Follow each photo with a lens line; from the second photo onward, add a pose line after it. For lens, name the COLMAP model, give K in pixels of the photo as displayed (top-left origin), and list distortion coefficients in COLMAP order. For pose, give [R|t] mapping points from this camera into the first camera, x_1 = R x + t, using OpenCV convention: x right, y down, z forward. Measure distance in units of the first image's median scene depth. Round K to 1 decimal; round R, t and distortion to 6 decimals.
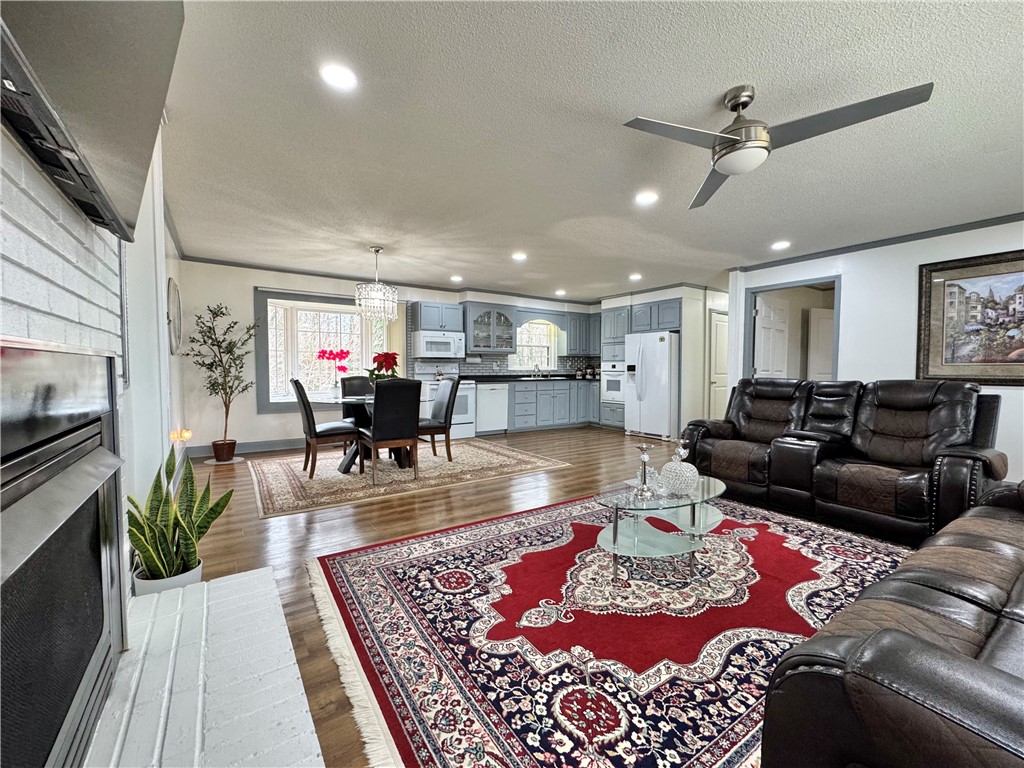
lens RADIAL K [[415.4, 0, 507.6], [0, 415.4, 383.1], [0, 0, 1]] dist [-0.002865, -0.000029]
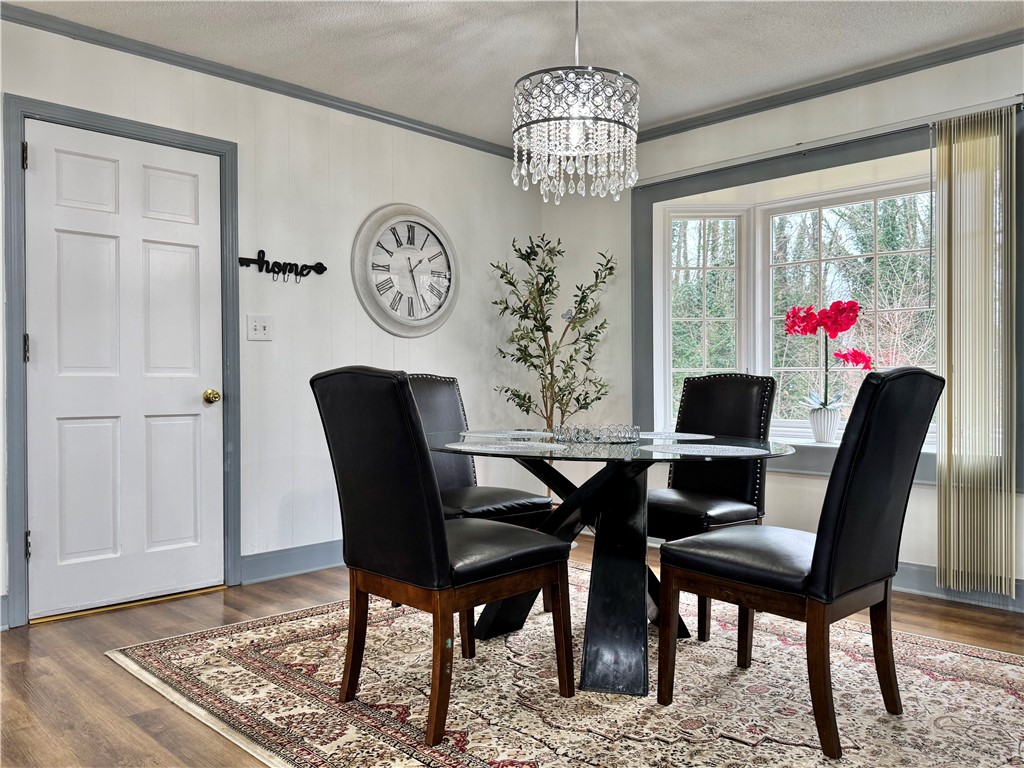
lens RADIAL K [[795.9, 0, 512.0], [0, 795.9, 384.0], [0, 0, 1]] dist [0.094219, -0.154796]
pose [[0.186887, -0.002928, -0.982377, 0.312952], [-0.031604, 0.999460, -0.008992, 0.002760], [0.981873, 0.032727, 0.186694, 0.945540]]
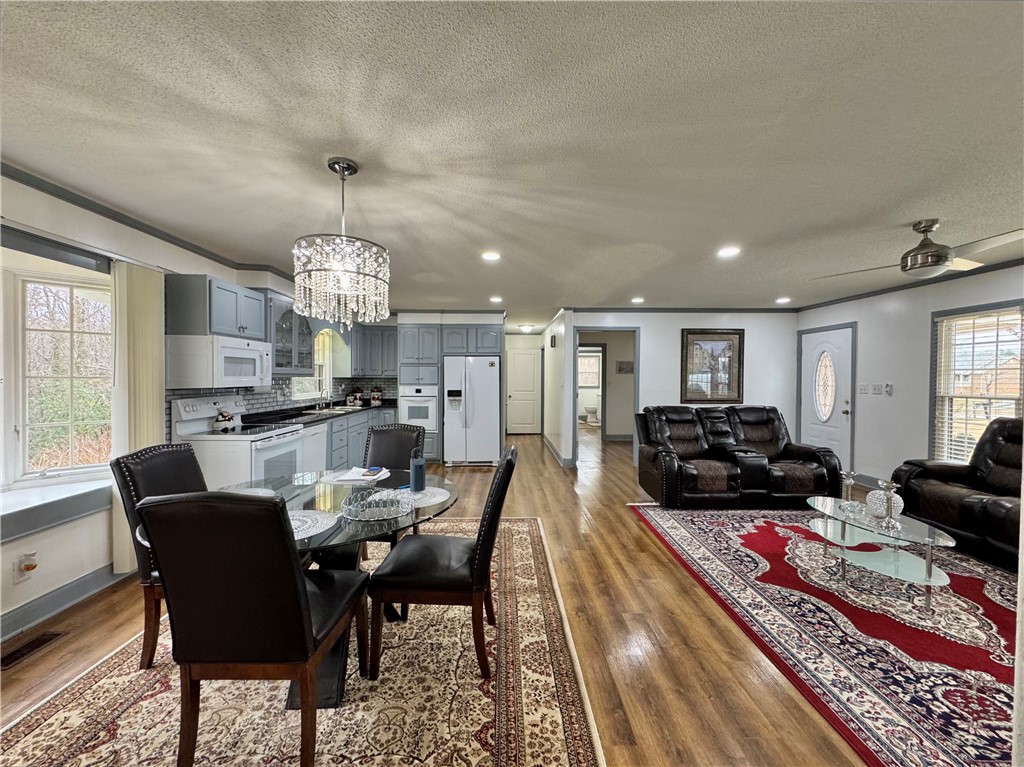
lens RADIAL K [[409.3, 0, 507.0], [0, 409.3, 382.4], [0, 0, 1]] dist [-0.004071, 0.000574]
pose [[0.550208, -0.010773, 0.834958, -0.662650], [0.028930, 0.999562, -0.006167, -0.086935], [-0.834526, 0.027548, 0.550279, 0.681021]]
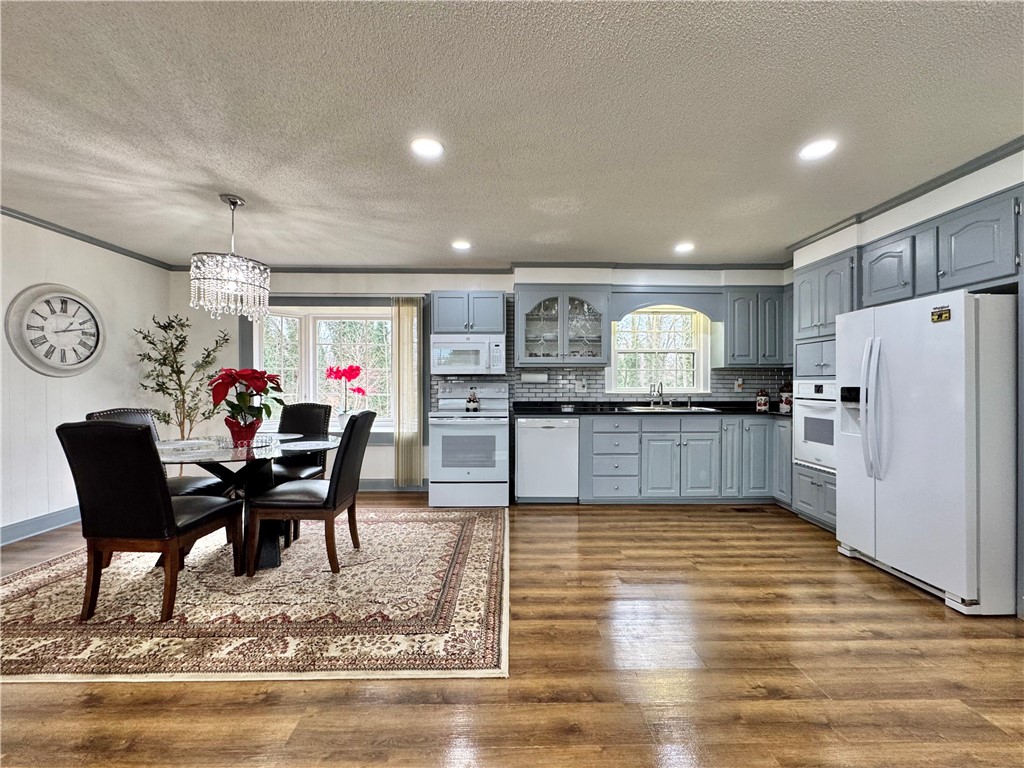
lens RADIAL K [[412.2, 0, 512.0], [0, 412.2, 384.0], [0, 0, 1]] dist [-0.003261, -0.000305]
pose [[0.840989, 0.000339, -0.541052, 0.398624], [-0.019044, 0.999399, -0.028976, -0.047545], [0.540717, 0.034673, 0.840490, 0.806486]]
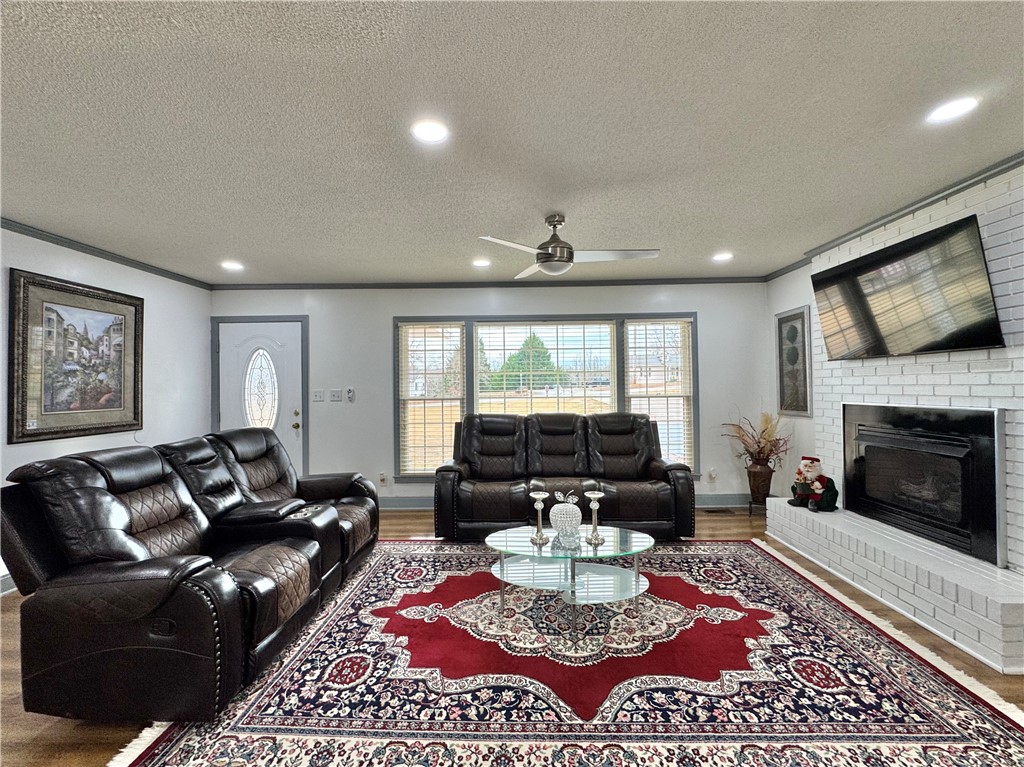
lens RADIAL K [[426.2, 0, 512.0], [0, 426.2, 383.5], [0, 0, 1]] dist [-0.004055, -0.000114]
pose [[-0.819809, 0.012829, 0.572493, -0.063027], [0.031716, 0.999232, 0.023025, -0.084753], [-0.571758, 0.037034, -0.819586, 1.072487]]
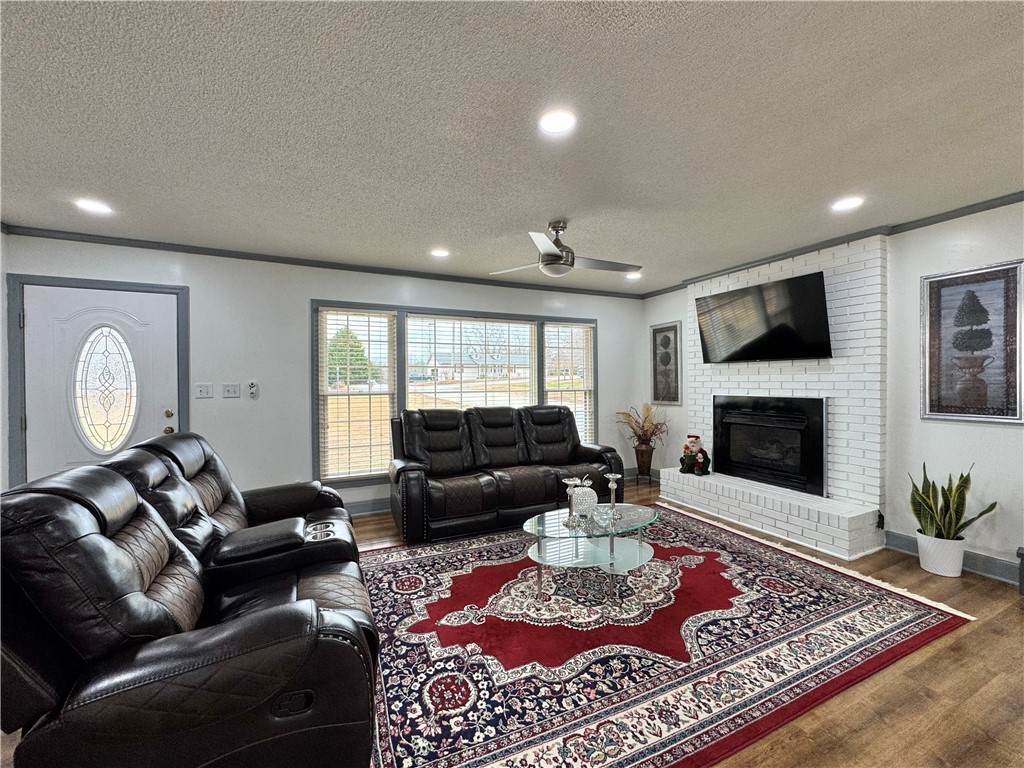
lens RADIAL K [[412.2, 0, 512.0], [0, 412.2, 384.0], [0, 0, 1]] dist [-0.003261, -0.000305]
pose [[-0.988279, 0.003185, 0.152626, 0.233928], [0.009910, 0.999012, 0.043320, -0.087947], [-0.152337, 0.044324, -0.987334, 1.185031]]
